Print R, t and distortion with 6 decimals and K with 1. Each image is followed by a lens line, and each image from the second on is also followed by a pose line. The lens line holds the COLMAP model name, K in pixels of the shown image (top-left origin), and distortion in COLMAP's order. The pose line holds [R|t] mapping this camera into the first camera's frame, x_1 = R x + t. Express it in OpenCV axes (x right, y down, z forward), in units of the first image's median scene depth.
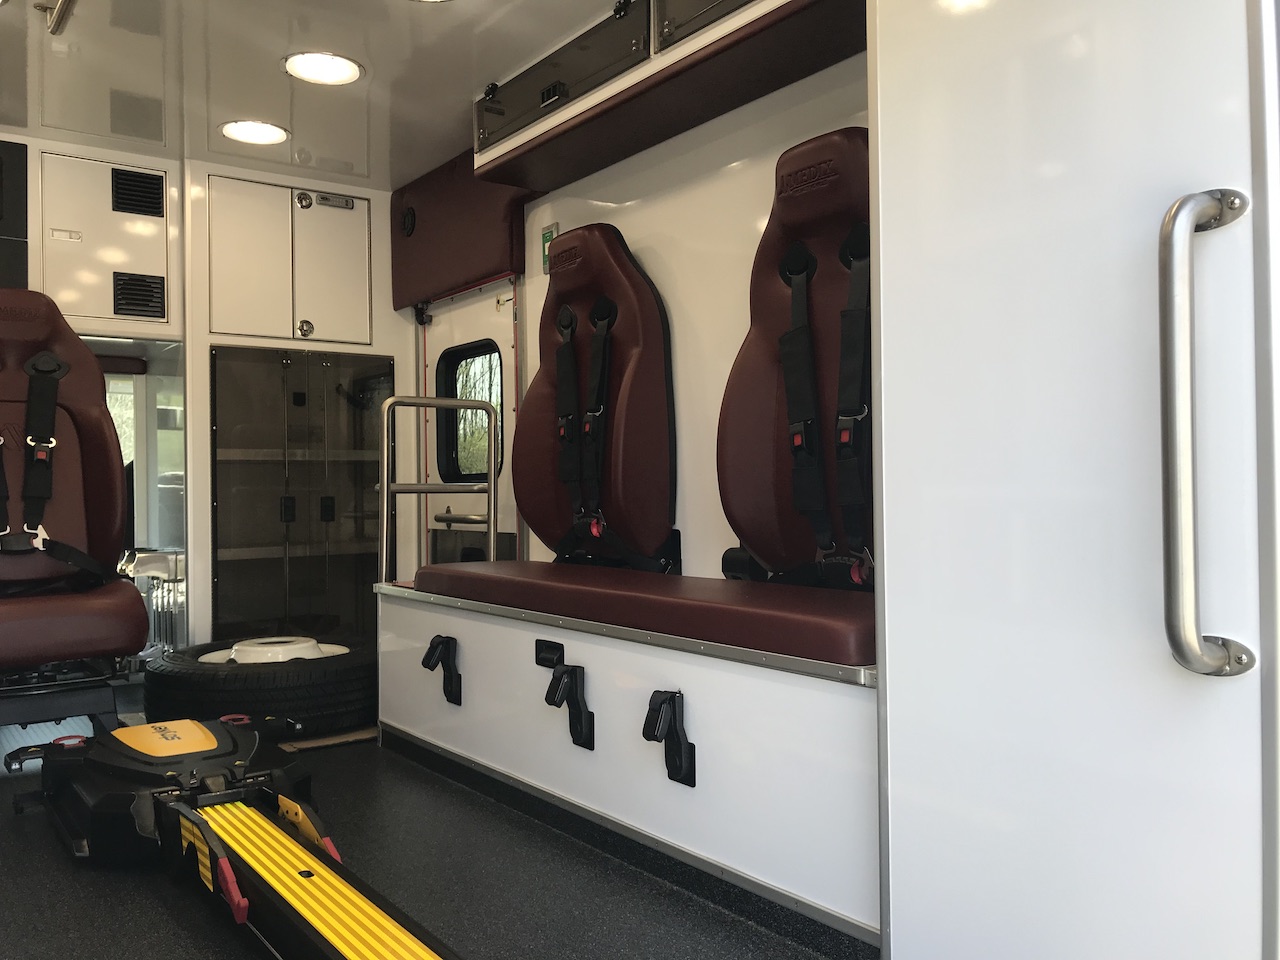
lens RADIAL K [[1054.7, 0, 640.0], [0, 1054.7, 480.0], [0, 0, 1]] dist [0.053288, -0.097935]
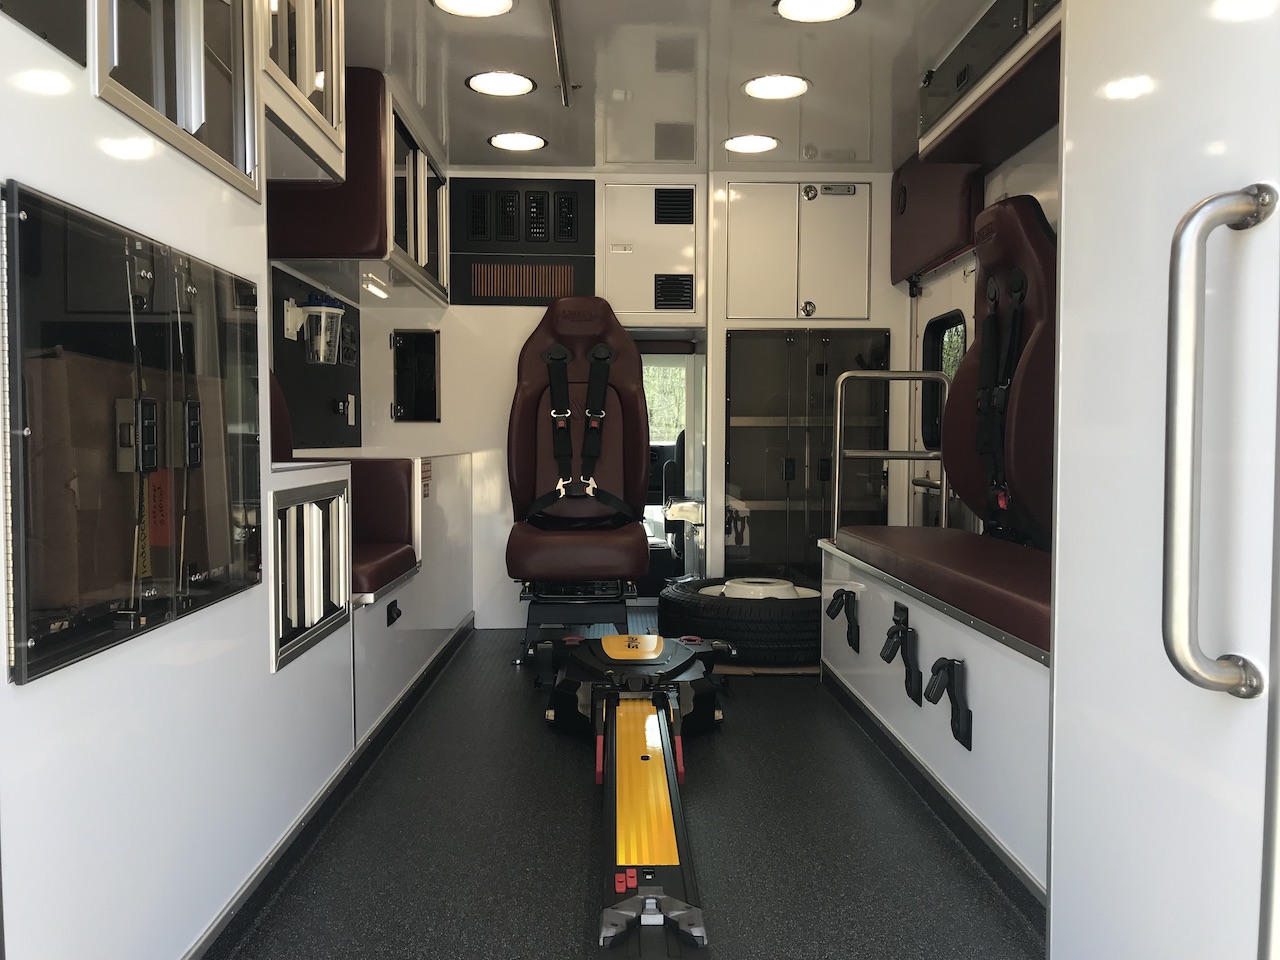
lens RADIAL K [[1065.3, 0, 642.7], [0, 1065.3, 491.5], [0, 0, 1]] dist [0.080615, -0.241775]
pose [[0.810546, 0.043851, -0.584031, 0.229084], [-0.009712, 0.998062, 0.061460, -0.019021], [0.585595, -0.044144, 0.809401, -0.030036]]
